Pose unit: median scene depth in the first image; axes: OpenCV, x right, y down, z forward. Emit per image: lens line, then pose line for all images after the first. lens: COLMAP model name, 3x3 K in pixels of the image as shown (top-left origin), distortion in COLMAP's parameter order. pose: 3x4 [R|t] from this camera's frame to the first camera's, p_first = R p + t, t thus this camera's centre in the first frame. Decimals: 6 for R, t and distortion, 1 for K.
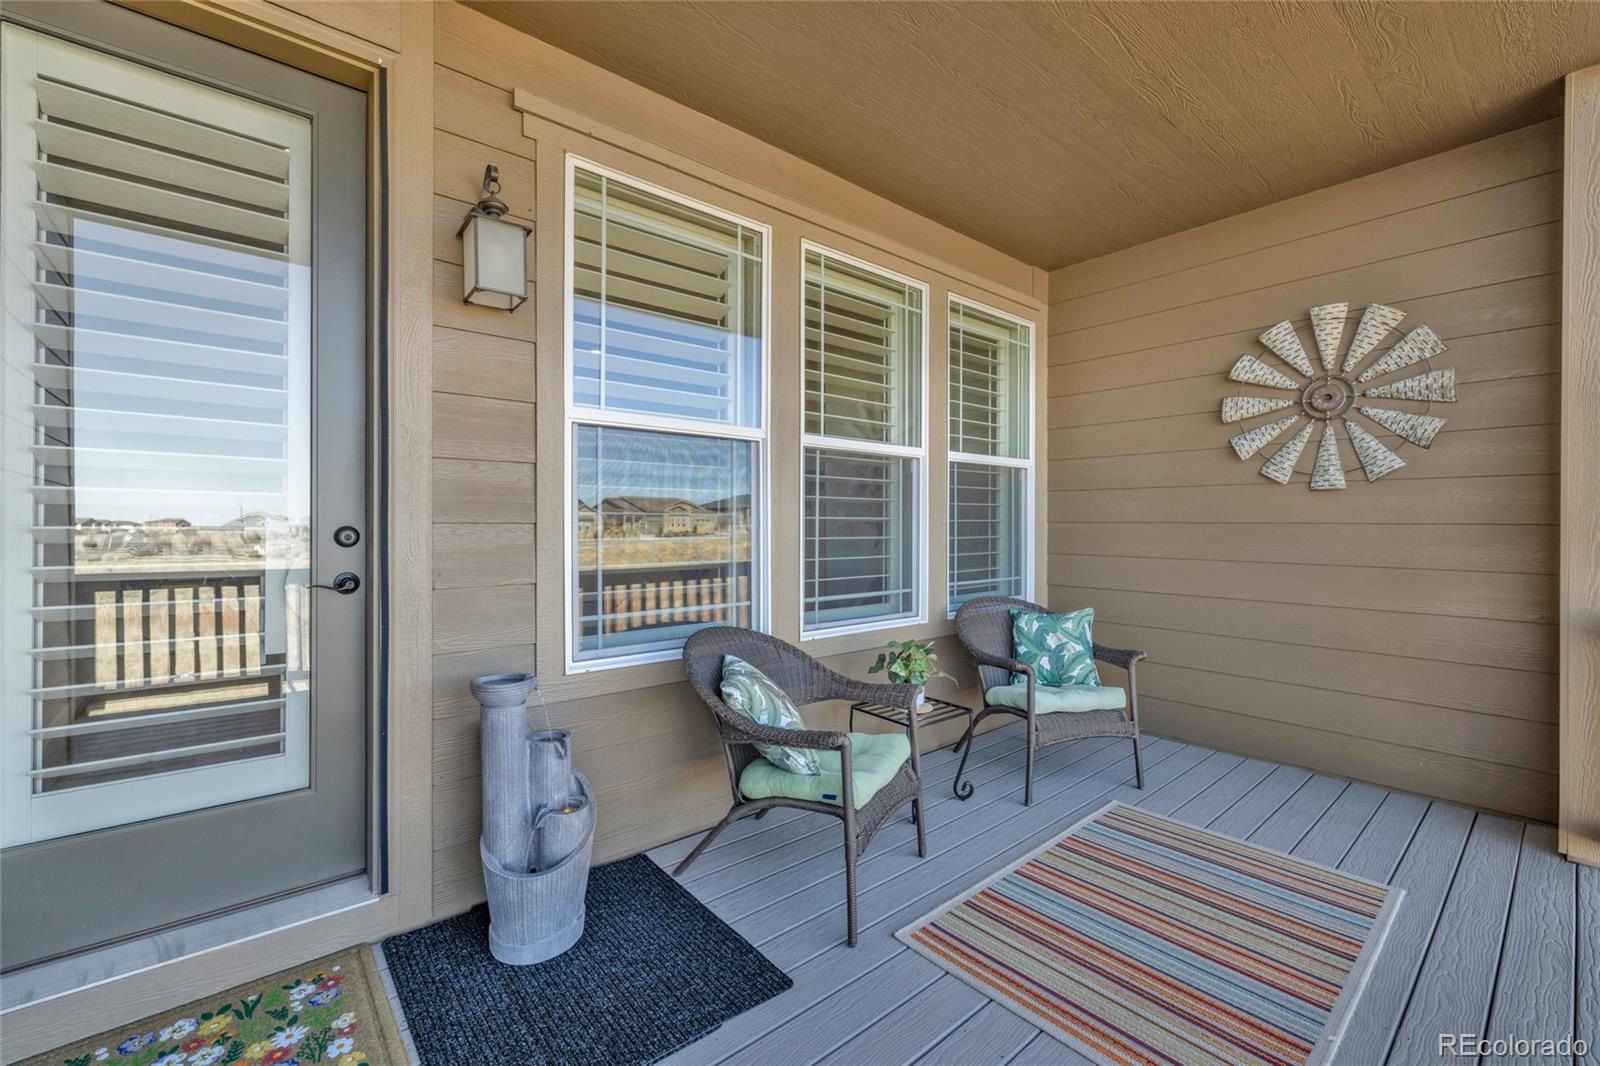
lens RADIAL K [[676.0, 0, 797.0], [0, 676.0, 532.1], [0, 0, 1]] dist [-0.002073, 0.000076]
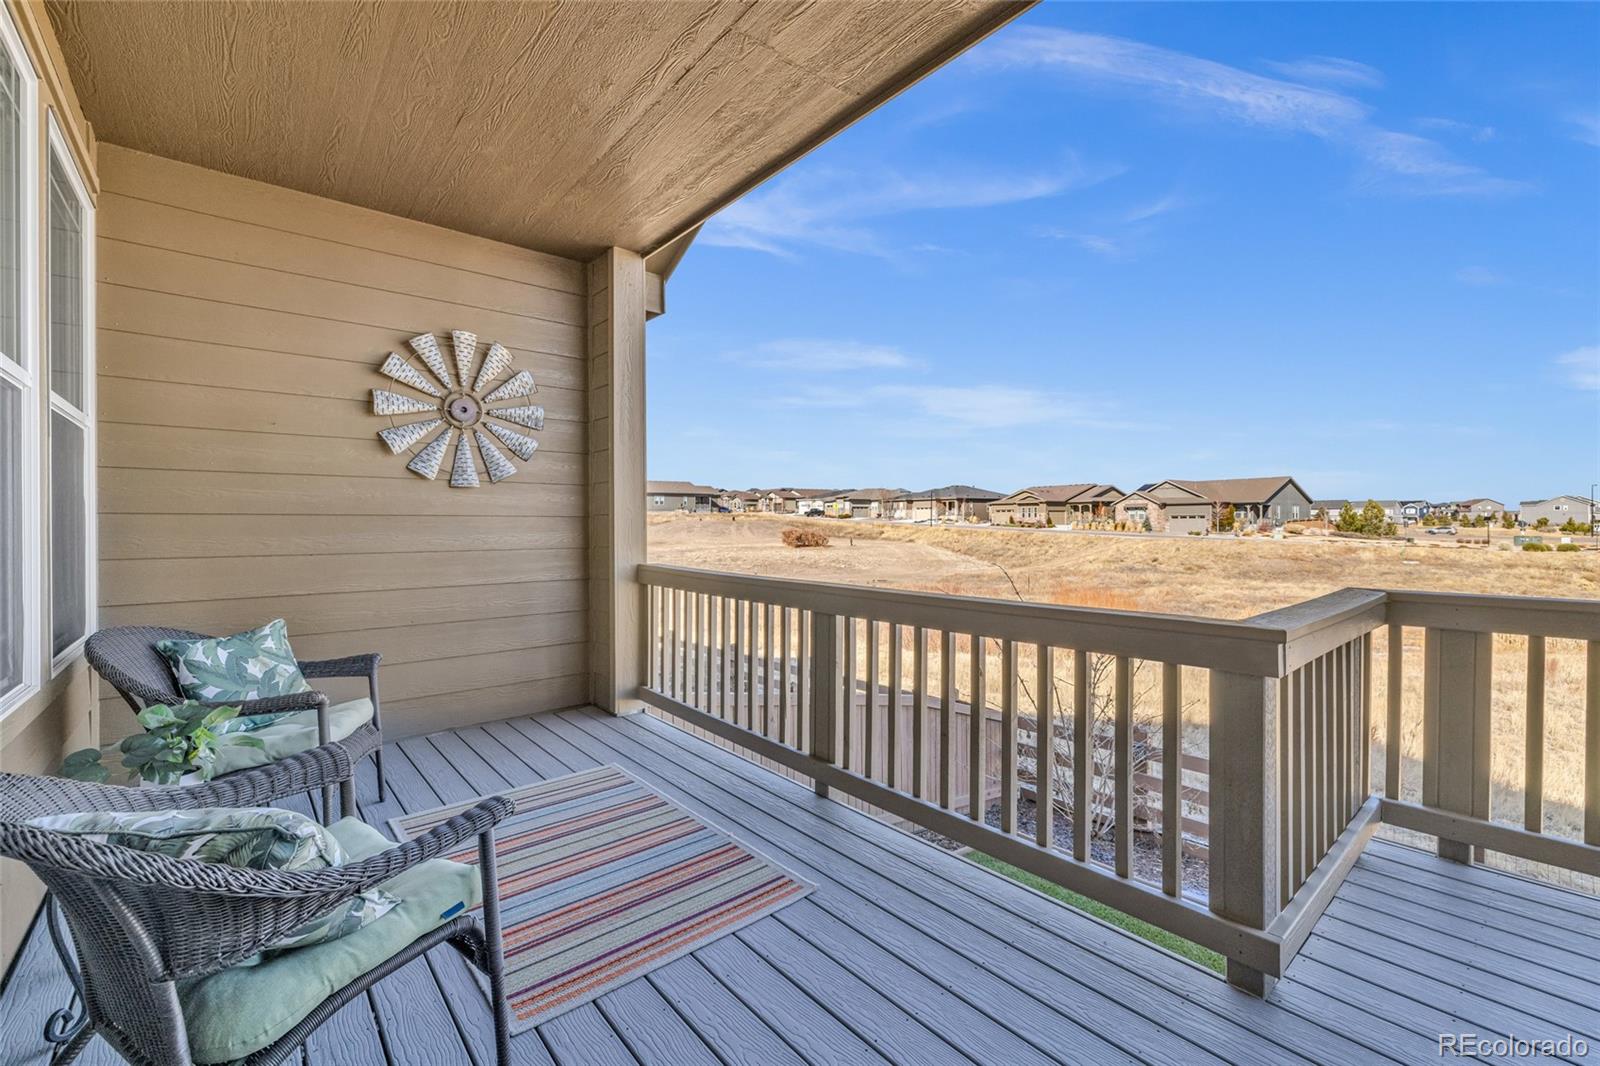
lens RADIAL K [[676.0, 0, 795.7], [0, 676.0, 523.1], [0, 0, 1]] dist [-0.002073, 0.000076]
pose [[0.014927, -0.008696, 0.999851, -0.396444], [0.010140, 0.999912, 0.008545, -0.004051], [-0.999837, 0.010011, 0.015014, 0.400286]]
